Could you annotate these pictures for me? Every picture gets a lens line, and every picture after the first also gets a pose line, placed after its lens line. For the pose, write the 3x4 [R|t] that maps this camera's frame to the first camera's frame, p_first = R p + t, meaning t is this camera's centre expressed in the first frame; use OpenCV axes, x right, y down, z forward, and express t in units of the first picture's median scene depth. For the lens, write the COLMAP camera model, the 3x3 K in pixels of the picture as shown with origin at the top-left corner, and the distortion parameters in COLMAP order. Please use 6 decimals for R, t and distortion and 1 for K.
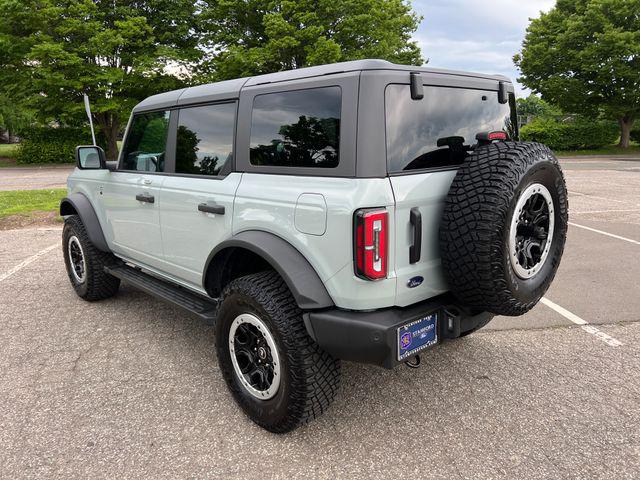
lens RADIAL K [[485.0, 0, 321.6], [0, 485.0, 239.5], [0, 0, 1]] dist [0.053771, -0.054170]
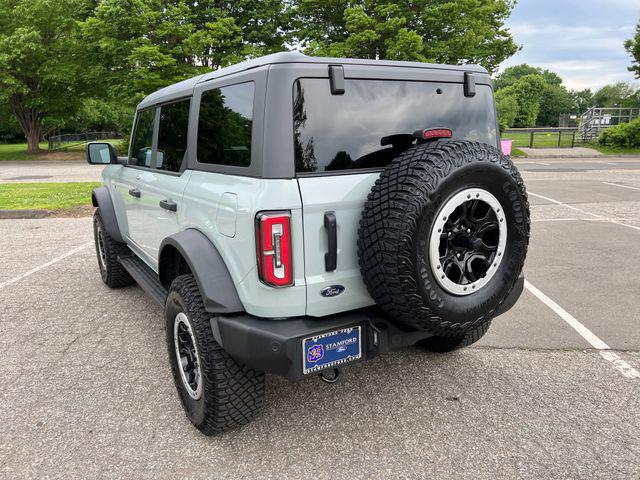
lens RADIAL K [[484.1, 0, 318.3], [0, 484.1, 241.3], [0, 0, 1]] dist [0.059238, -0.064541]
pose [[0.980635, 0.042263, -0.191230, 0.299371], [-0.039704, 0.999064, 0.017191, -0.020506], [0.191778, -0.009265, 0.981395, 0.074699]]
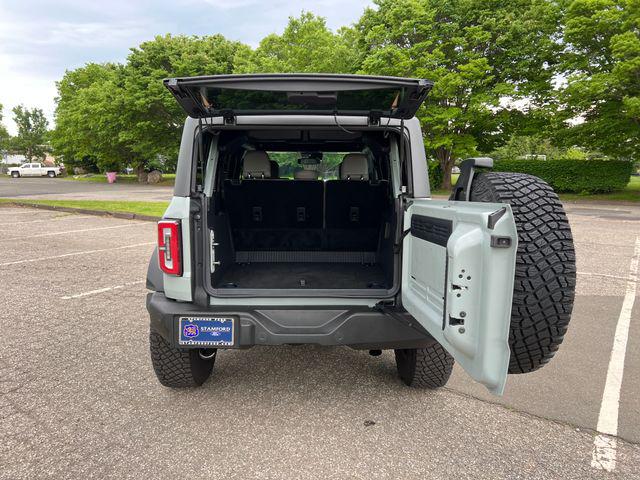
lens RADIAL K [[484.1, 0, 318.3], [0, 484.1, 241.3], [0, 0, 1]] dist [0.059238, -0.064541]
pose [[0.732174, 0.119961, -0.670470, 1.032708], [-0.162079, 0.986778, -0.000440, -0.056671], [0.661552, 0.108991, 0.741936, 0.239860]]
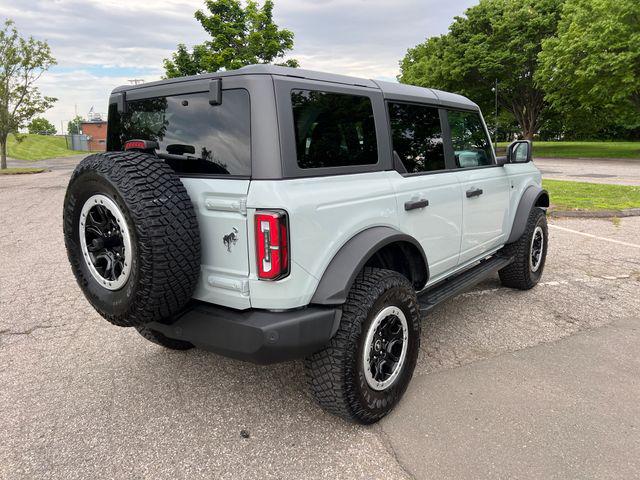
lens RADIAL K [[483.7, 0, 324.0], [0, 483.7, 242.3], [0, 0, 1]] dist [0.062437, -0.068604]
pose [[0.157773, 0.214383, -0.963923, 1.319470], [-0.191932, 0.964190, 0.183028, -0.257049], [0.968643, 0.156131, 0.193270, 1.121226]]
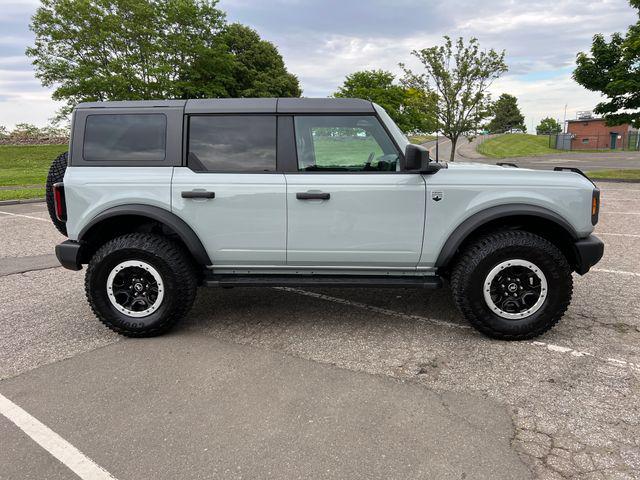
lens RADIAL K [[476.8, 0, 320.0], [0, 476.8, 240.0], [0, 0, 1]] dist [0.049028, -0.075492]
pose [[-0.720558, 0.159097, -0.674896, 0.937113], [-0.113967, 0.932911, 0.341598, -0.546155], [0.683964, 0.323057, -0.654085, 2.618303]]
